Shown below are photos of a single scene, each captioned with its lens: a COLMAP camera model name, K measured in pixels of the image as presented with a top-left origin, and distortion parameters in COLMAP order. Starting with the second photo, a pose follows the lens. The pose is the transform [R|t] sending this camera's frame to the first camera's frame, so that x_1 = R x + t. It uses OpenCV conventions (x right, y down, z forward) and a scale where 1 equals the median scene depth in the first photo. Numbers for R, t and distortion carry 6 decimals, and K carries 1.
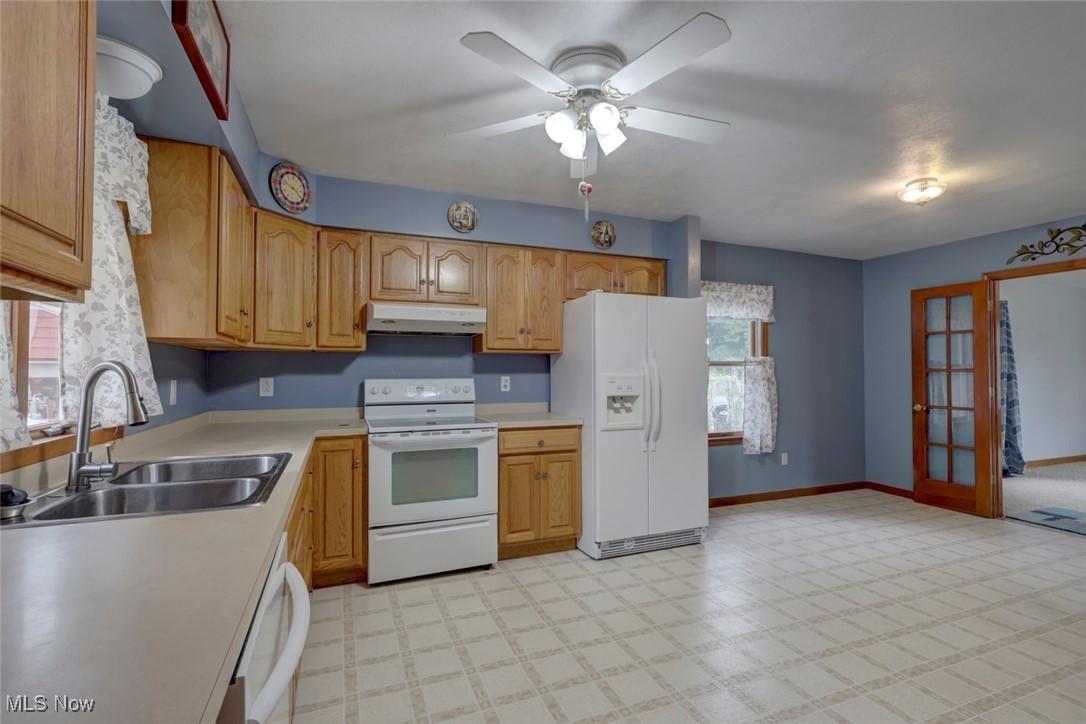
lens RADIAL K [[502.9, 0, 543.0], [0, 502.9, 362.0], [0, 0, 1]] dist [0.000741, 0.000745]
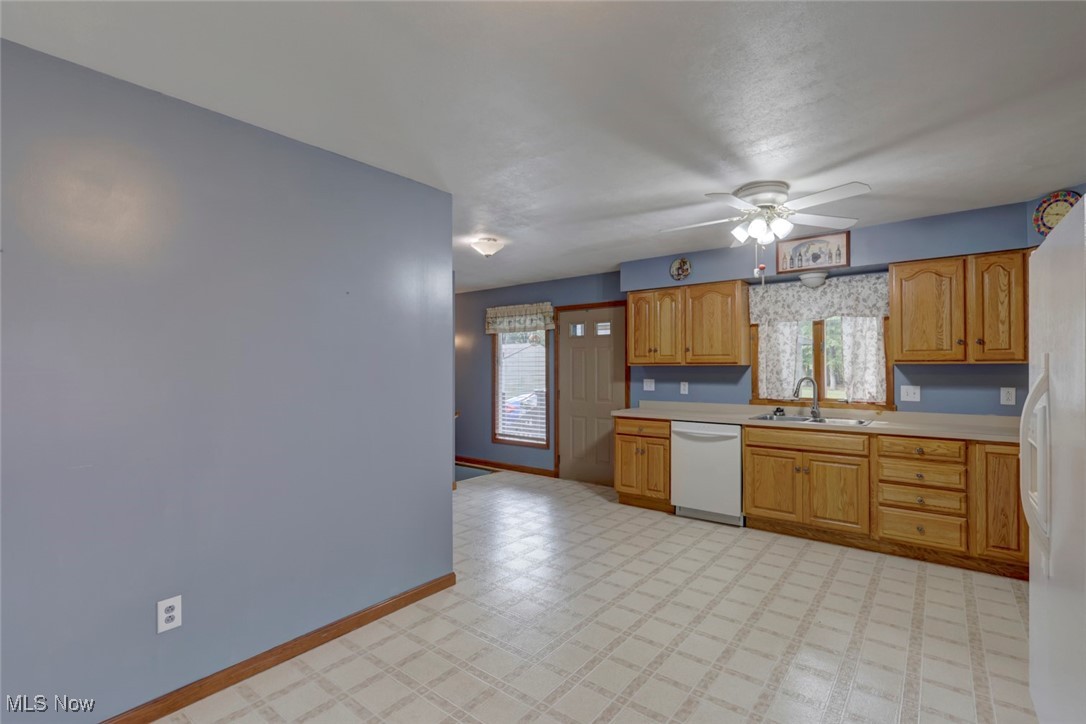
lens RADIAL K [[502.9, 0, 543.0], [0, 502.9, 362.0], [0, 0, 1]] dist [0.000741, 0.000745]
pose [[-0.870681, -0.003428, -0.491836, 0.875002], [0.010403, 0.999624, -0.025383, -0.011511], [0.491738, -0.027217, -0.870318, 1.223362]]
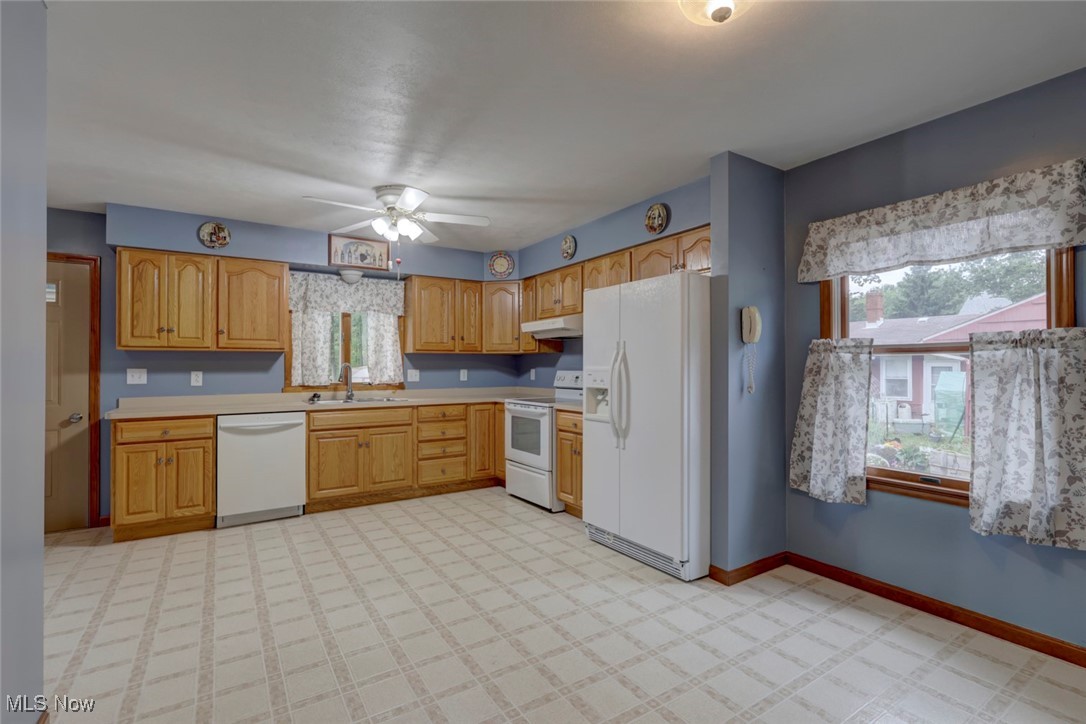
lens RADIAL K [[502.9, 0, 543.0], [0, 502.9, 362.0], [0, 0, 1]] dist [0.000741, 0.000745]
pose [[0.186507, -0.010038, -0.982402, 1.157555], [0.020569, 0.999769, -0.006310, 0.018206], [0.982238, -0.019031, 0.186670, 0.707575]]
